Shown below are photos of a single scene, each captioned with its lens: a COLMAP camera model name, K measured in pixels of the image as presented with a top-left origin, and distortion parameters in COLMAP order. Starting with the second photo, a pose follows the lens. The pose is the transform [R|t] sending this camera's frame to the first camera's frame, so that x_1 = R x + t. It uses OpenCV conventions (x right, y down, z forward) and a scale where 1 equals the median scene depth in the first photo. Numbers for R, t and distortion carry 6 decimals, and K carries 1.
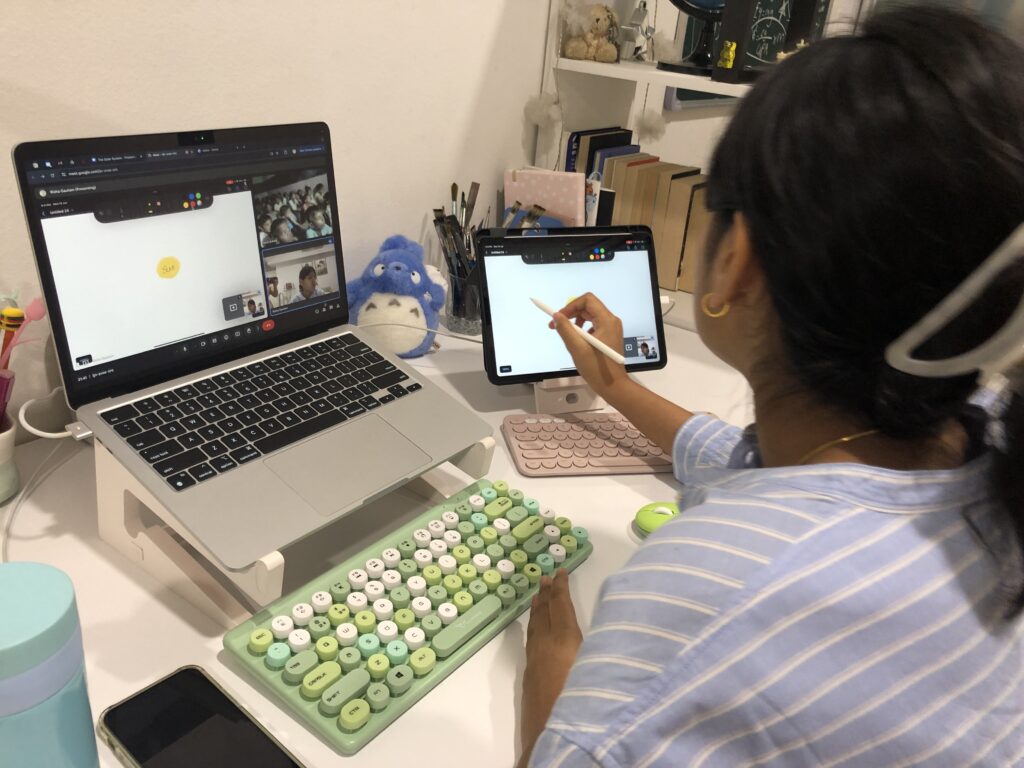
lens RADIAL K [[820.2, 0, 512.0], [0, 820.2, 384.0], [0, 0, 1]] dist [-0.003553, -0.003426]
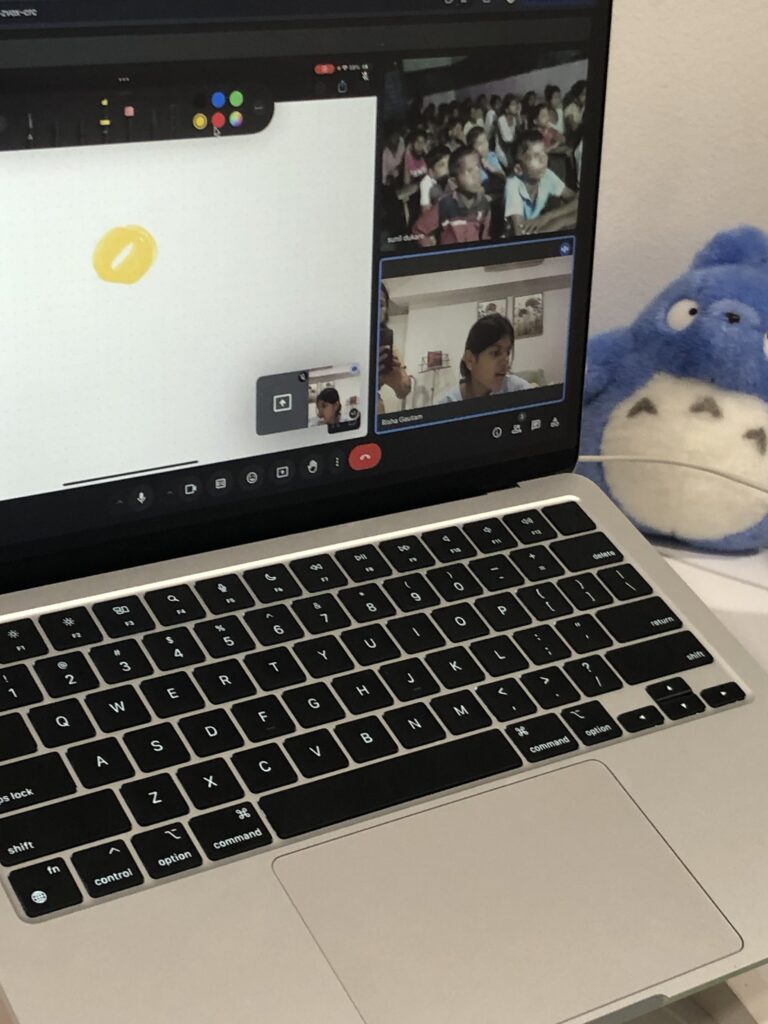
lens RADIAL K [[1764.2, 0, 384.0], [0, 1764.2, 512.0], [0, 0, 1]] dist [0.389089, -1.916326]
pose [[0.941187, 0.174507, -0.289336, -0.040824], [-0.168429, 0.984641, 0.045978, -0.071482], [0.292915, 0.005458, 0.956123, 0.187199]]
